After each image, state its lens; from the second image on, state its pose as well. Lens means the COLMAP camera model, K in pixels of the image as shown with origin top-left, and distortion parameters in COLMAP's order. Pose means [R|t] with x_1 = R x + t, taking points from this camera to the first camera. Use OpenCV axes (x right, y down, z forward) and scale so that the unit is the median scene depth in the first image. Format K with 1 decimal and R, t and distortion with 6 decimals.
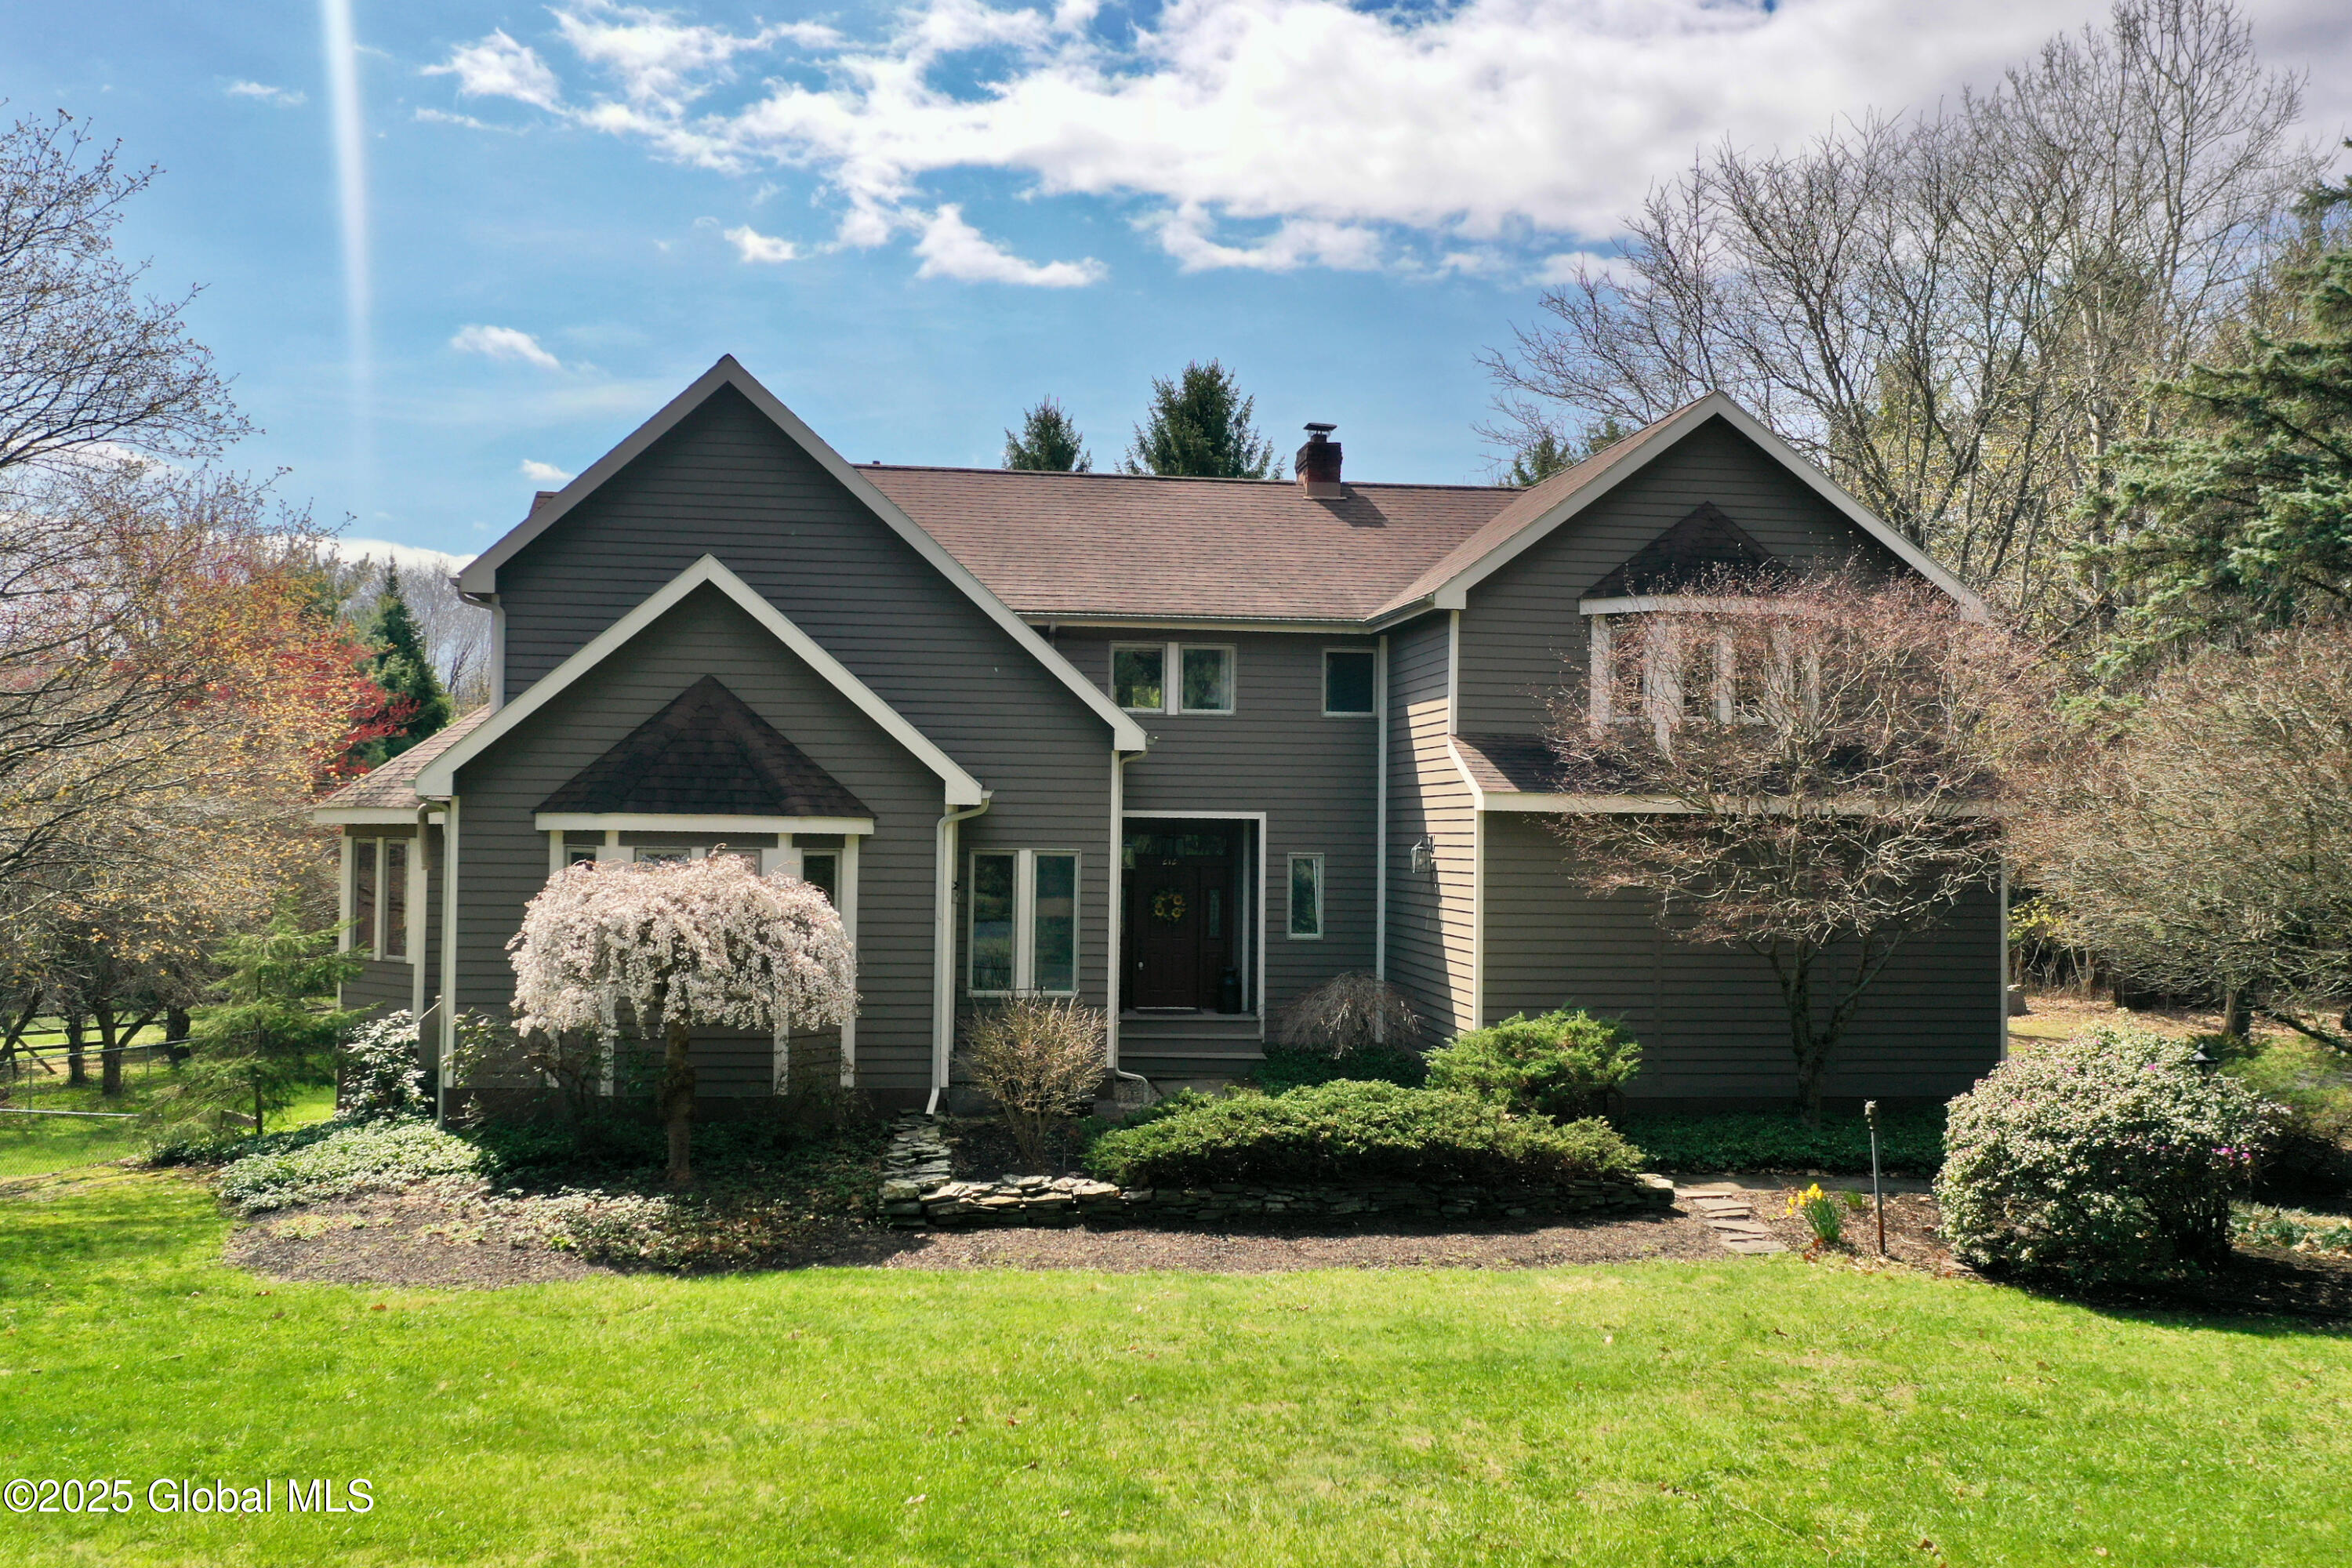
lens RADIAL K [[1970.5, 0, 1148.1], [0, 1970.5, 782.0], [0, 0, 1]] dist [0.013259, 0.004695]
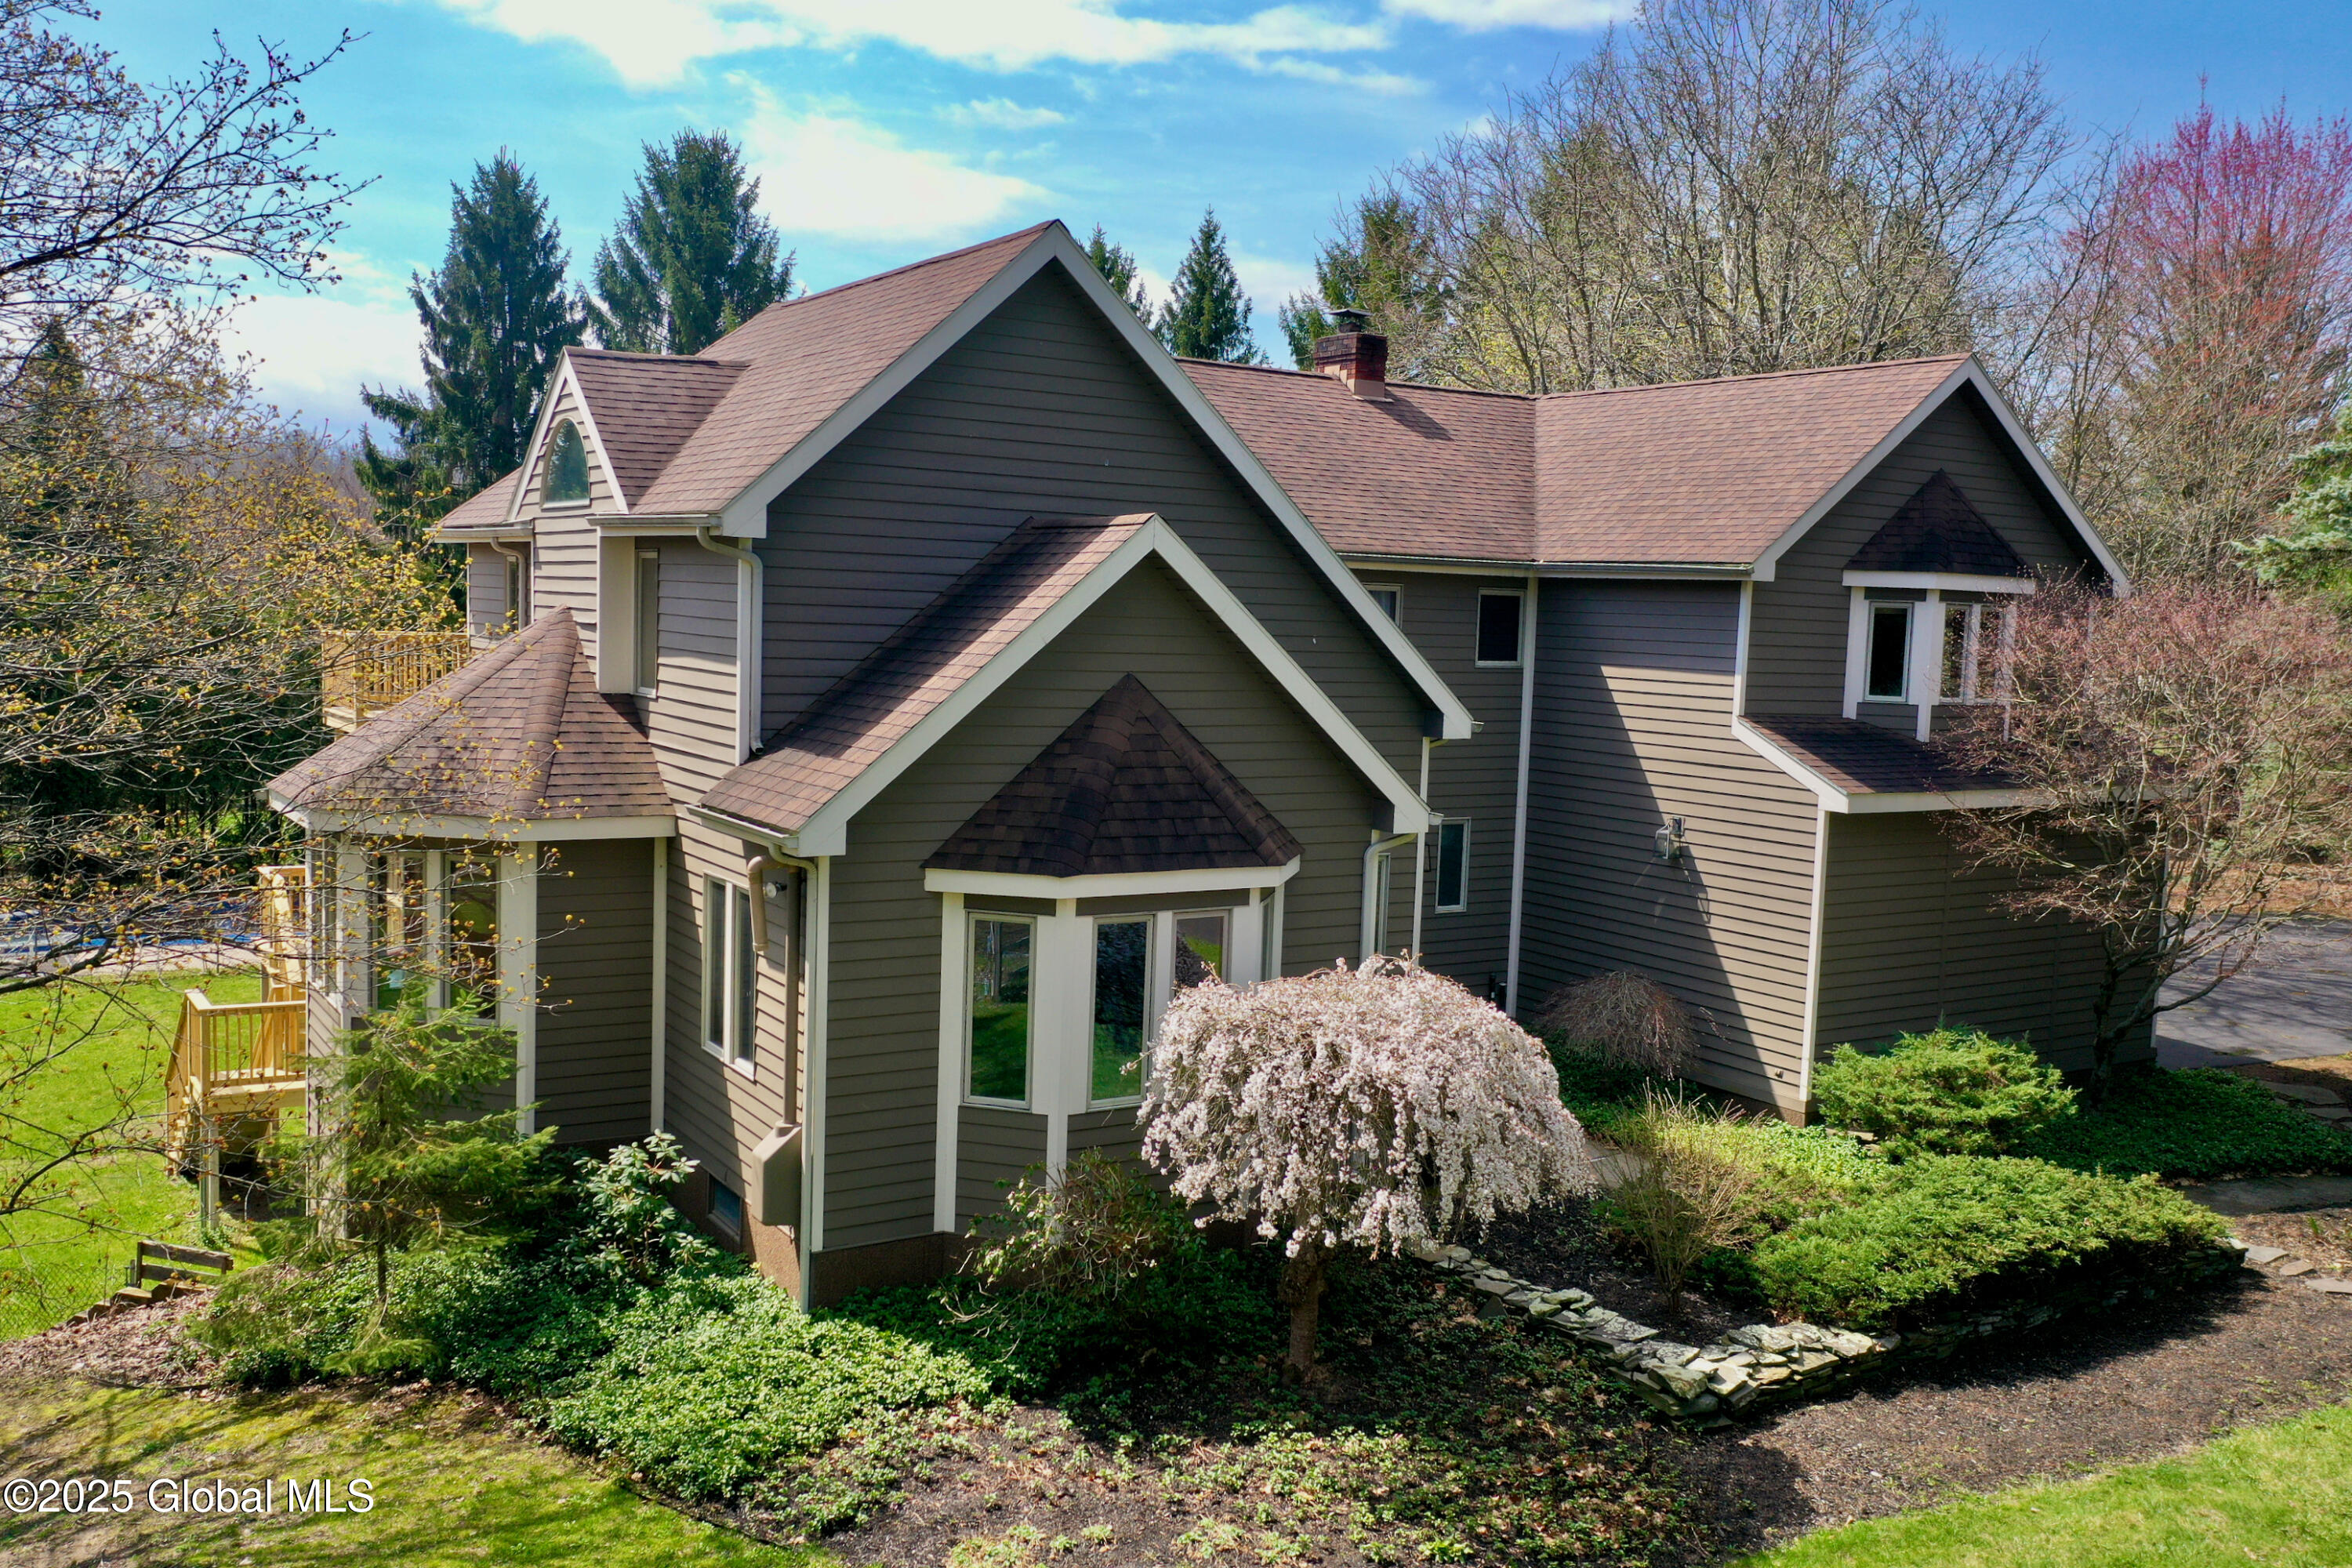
lens RADIAL K [[1970.5, 0, 1148.1], [0, 1970.5, 782.0], [0, 0, 1]] dist [0.013259, 0.004695]
pose [[0.902137, -0.021765, 0.430901, -0.490574], [-0.030215, 0.993088, 0.113420, -0.089305], [-0.430391, -0.115340, 0.895243, 0.289287]]
